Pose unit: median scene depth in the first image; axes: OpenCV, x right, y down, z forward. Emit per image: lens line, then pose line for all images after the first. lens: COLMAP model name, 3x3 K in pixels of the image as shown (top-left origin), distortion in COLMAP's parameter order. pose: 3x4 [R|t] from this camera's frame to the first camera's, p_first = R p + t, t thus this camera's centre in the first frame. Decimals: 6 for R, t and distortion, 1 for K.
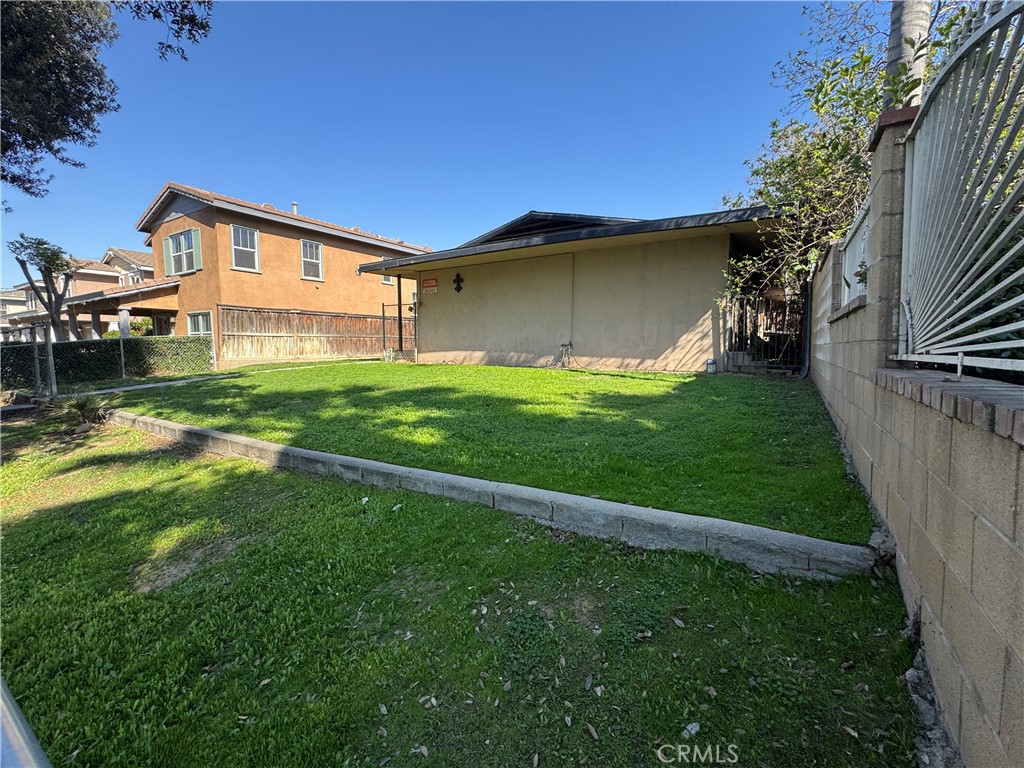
lens RADIAL K [[441.0, 0, 512.0], [0, 441.0, 384.0], [0, 0, 1]] dist [-0.002058, -0.000401]
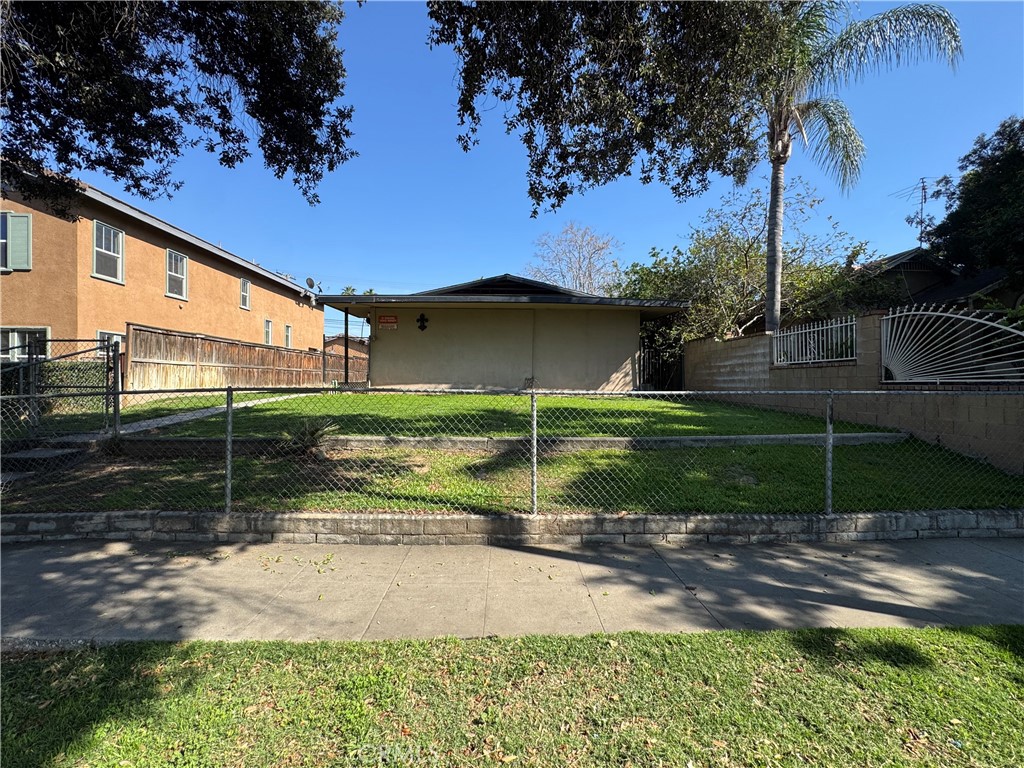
lens RADIAL K [[441.0, 0, 512.0], [0, 441.0, 384.0], [0, 0, 1]] dist [-0.002058, -0.000401]
pose [[0.833312, 0.004936, 0.552781, -0.495233], [0.039919, 0.996812, -0.069078, 0.011372], [-0.551360, 0.079630, 0.830459, -0.035005]]
